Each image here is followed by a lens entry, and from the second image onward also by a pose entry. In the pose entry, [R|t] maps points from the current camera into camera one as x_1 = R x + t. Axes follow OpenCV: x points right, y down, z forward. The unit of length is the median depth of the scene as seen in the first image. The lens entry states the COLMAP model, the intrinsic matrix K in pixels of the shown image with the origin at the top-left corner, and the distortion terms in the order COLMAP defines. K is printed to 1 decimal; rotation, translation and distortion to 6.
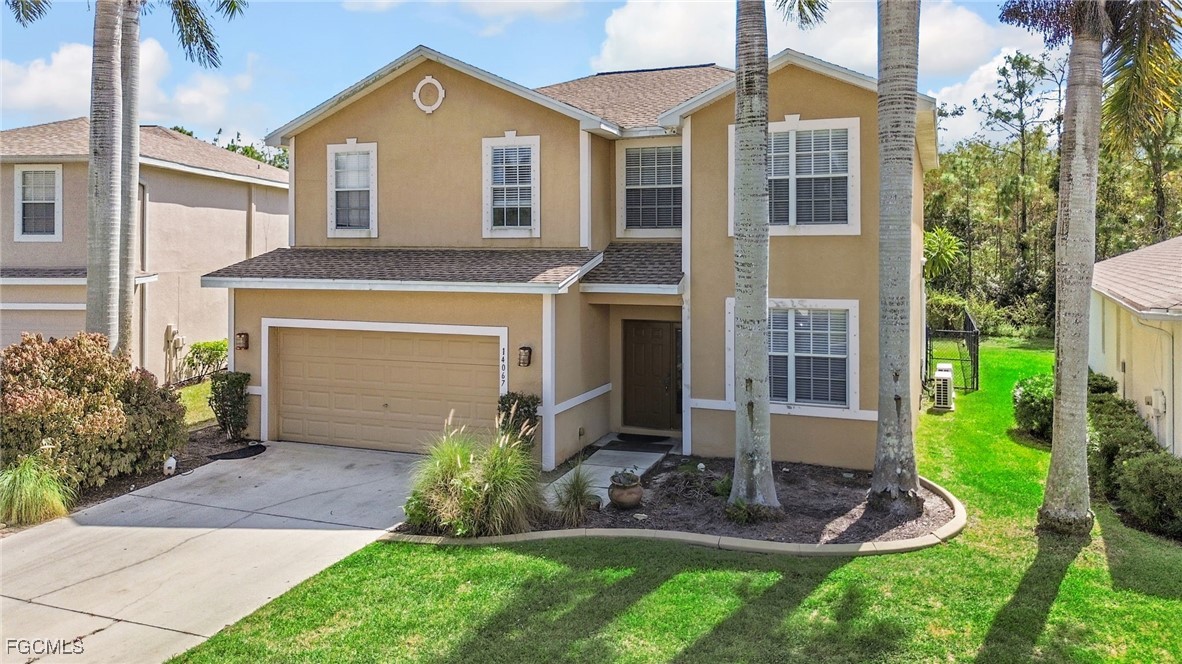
lens RADIAL K [[938.6, 0, 579.6], [0, 938.6, 254.3], [0, 0, 1]] dist [0.048303, -0.010245]
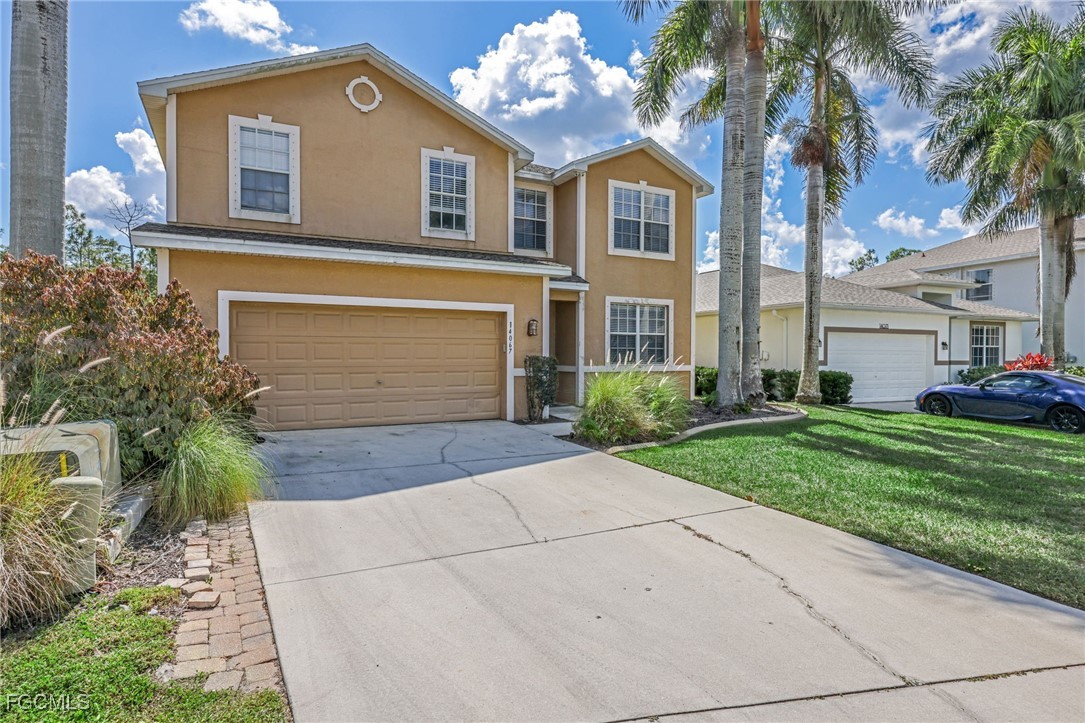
lens RADIAL K [[621.7, 0, 548.0], [0, 621.7, 373.2], [0, 0, 1]] dist [-0.020994, 0.001472]
pose [[0.610904, -0.013562, 0.791588, -0.611265], [0.005525, 0.999902, 0.012866, 0.140021], [-0.791685, -0.003486, 0.610919, 0.434901]]
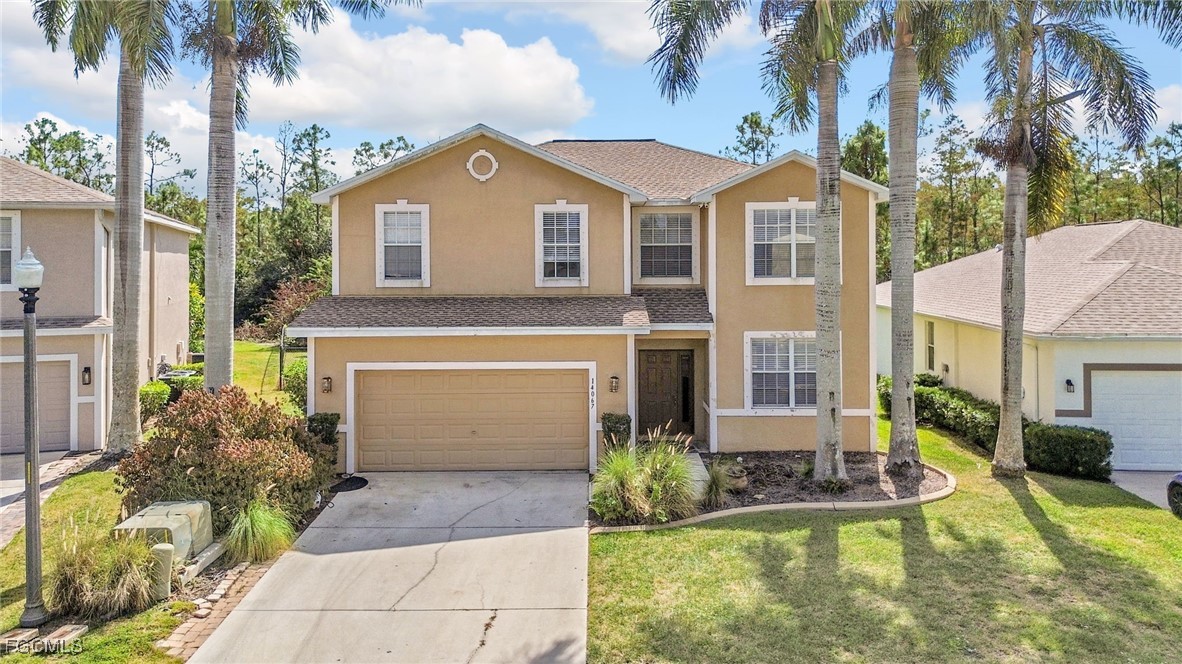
lens RADIAL K [[938.6, 0, 578.8], [0, 938.6, 255.5], [0, 0, 1]] dist [0.048303, -0.010245]
pose [[0.929005, -0.005484, 0.370026, -0.505153], [0.009835, 0.999903, -0.009874, -0.046236], [-0.369936, 0.012812, 0.928969, -0.138755]]
